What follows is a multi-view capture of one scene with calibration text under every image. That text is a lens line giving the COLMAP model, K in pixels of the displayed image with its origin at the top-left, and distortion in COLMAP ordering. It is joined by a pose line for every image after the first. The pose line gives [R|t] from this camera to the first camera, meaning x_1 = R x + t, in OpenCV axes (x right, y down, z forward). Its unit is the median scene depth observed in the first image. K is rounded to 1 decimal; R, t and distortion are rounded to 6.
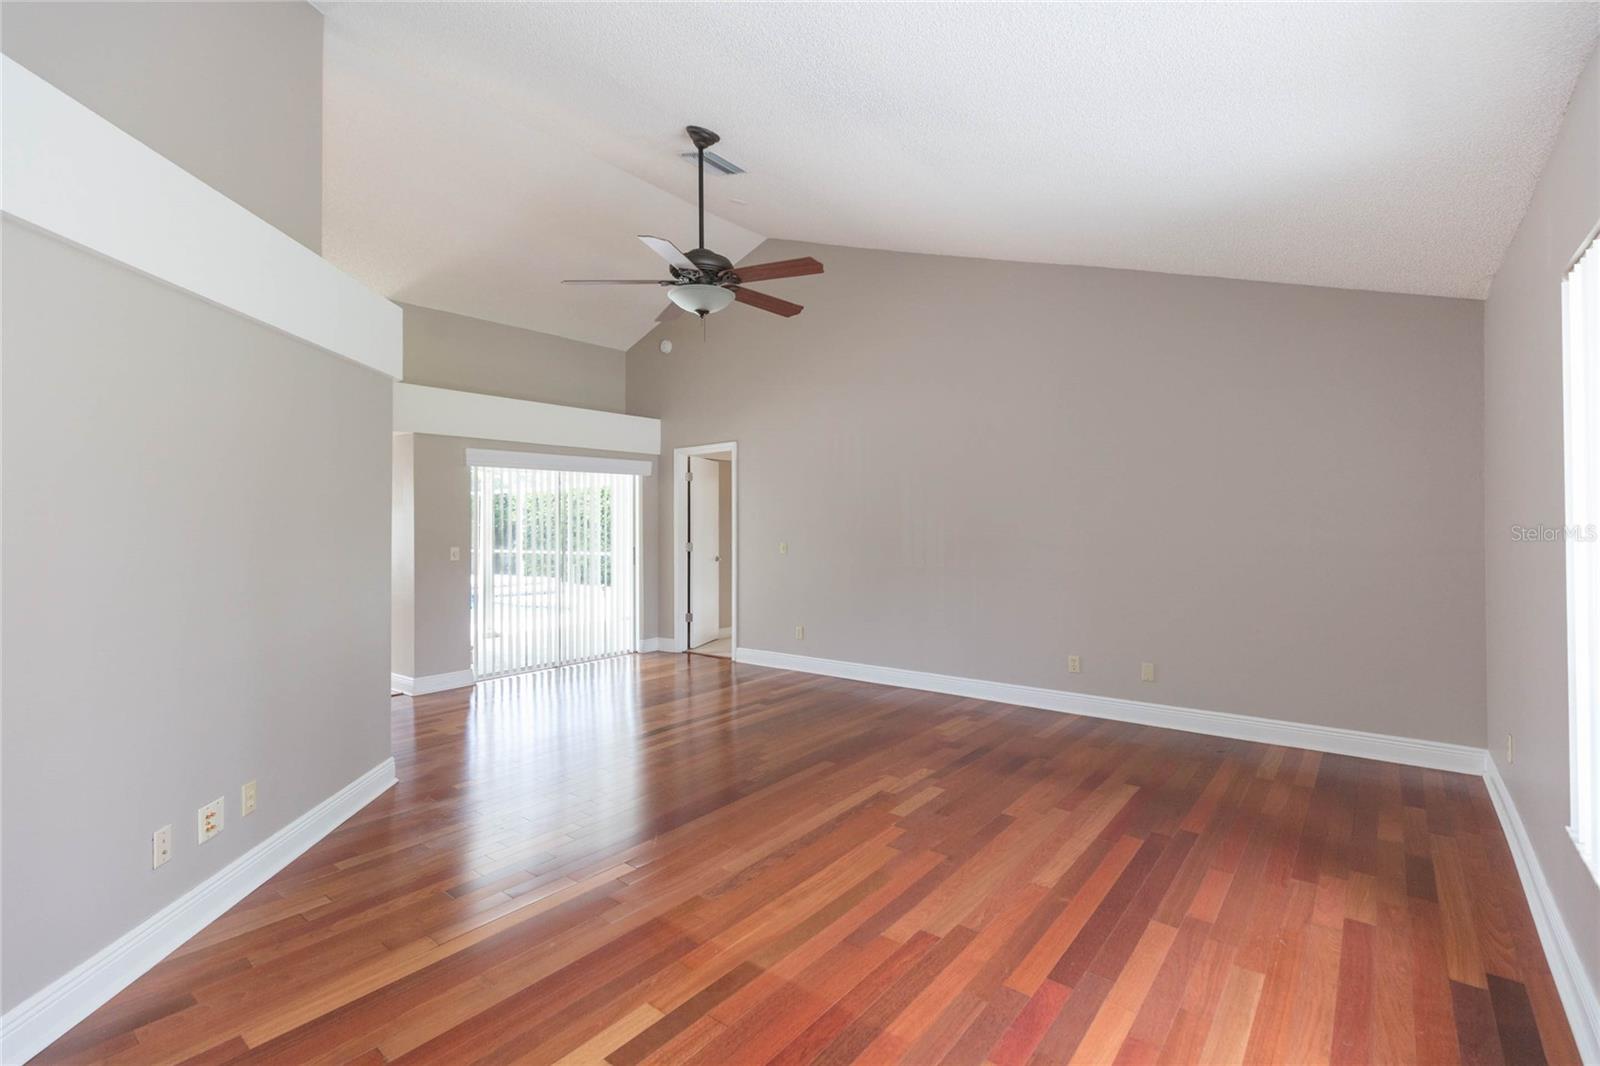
lens RADIAL K [[720.2, 0, 815.1], [0, 720.2, 518.9], [0, 0, 1]] dist [0.003011, 0.000566]
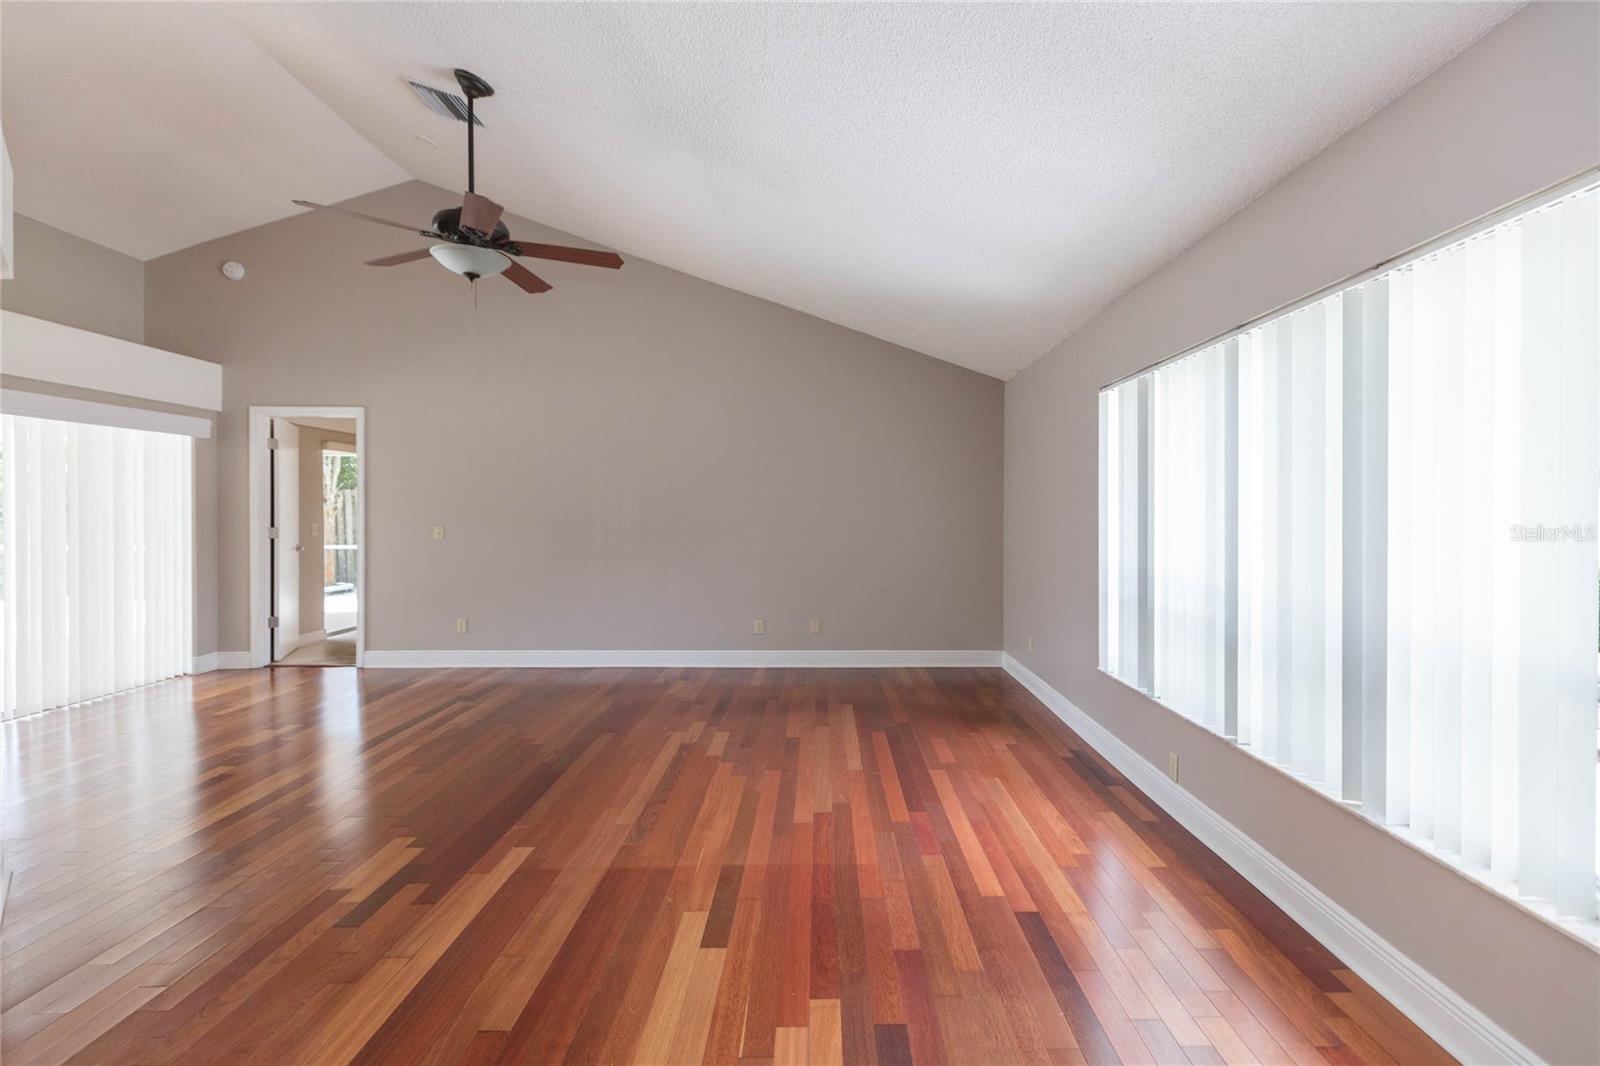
lens RADIAL K [[720.2, 0, 854.2], [0, 720.2, 519.3], [0, 0, 1]] dist [0.003011, 0.000566]
pose [[0.757027, 0.010659, 0.653296, -0.433360], [-0.020584, 0.999760, 0.007541, 0.009668], [-0.653059, -0.019156, 0.757065, -0.031279]]
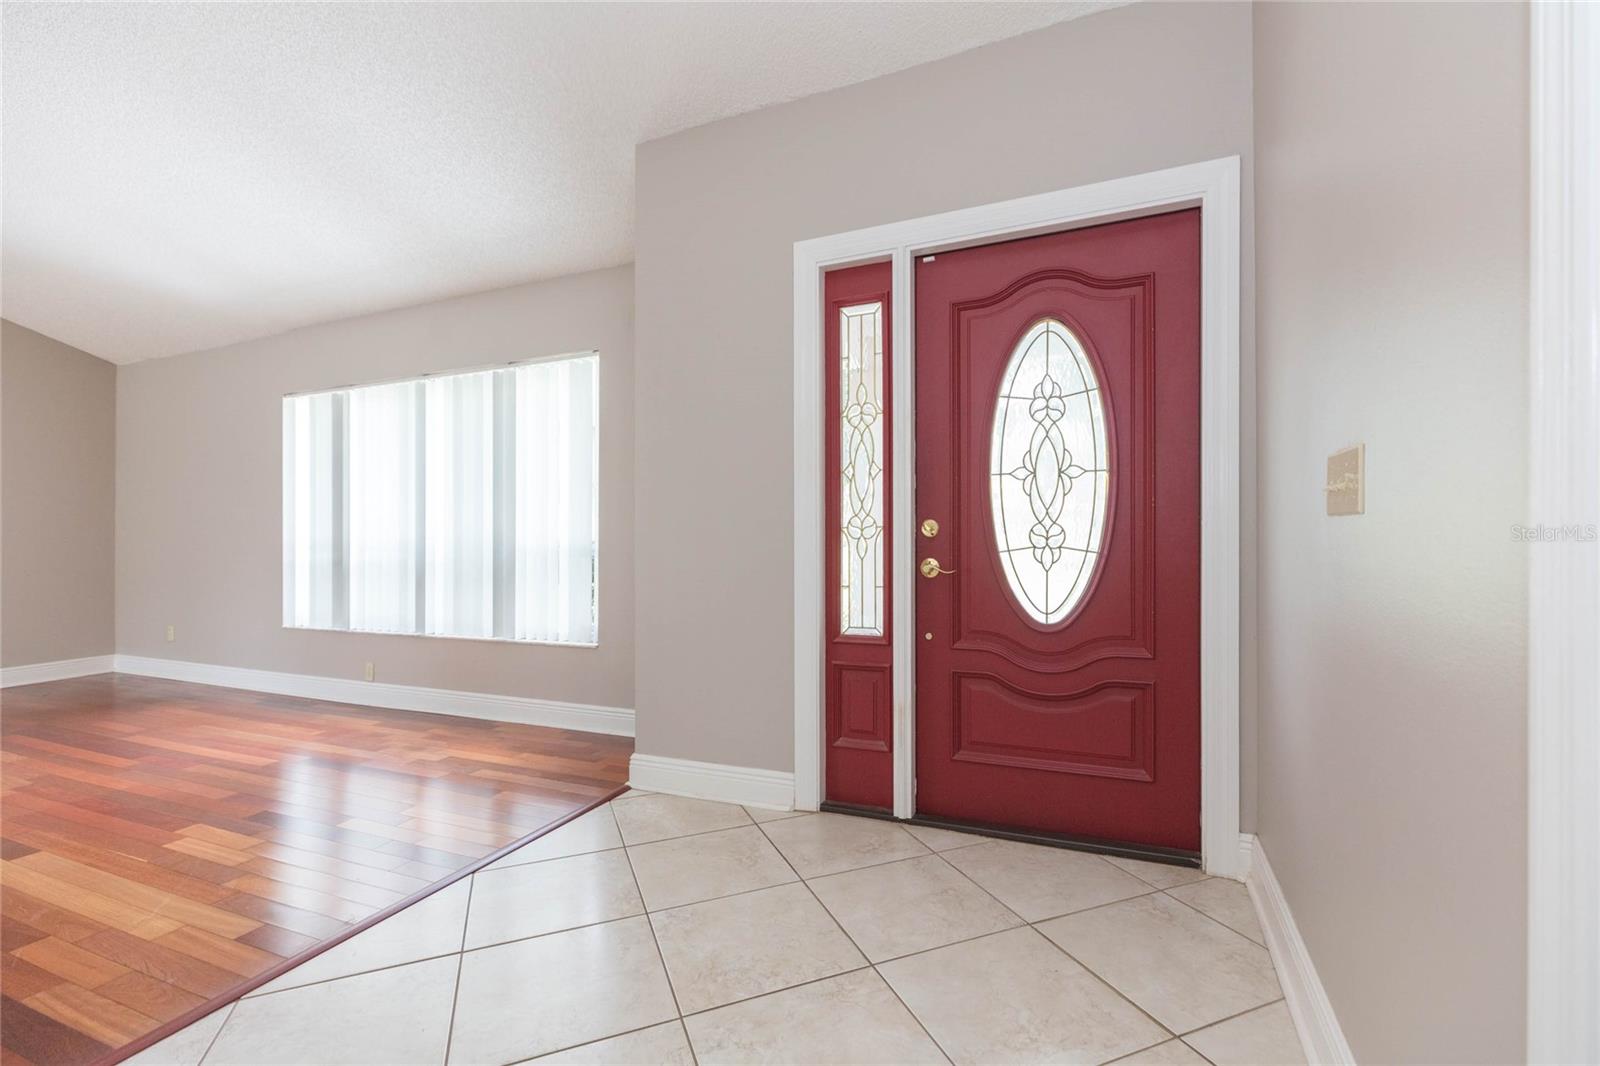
lens RADIAL K [[720.2, 0, 807.9], [0, 720.2, 534.9], [0, 0, 1]] dist [0.003011, 0.000566]
pose [[-0.257631, 0.008833, 0.966203, -0.948589], [0.009151, 0.999936, -0.006701, 0.087097], [-0.966200, 0.007115, -0.257696, -0.034346]]
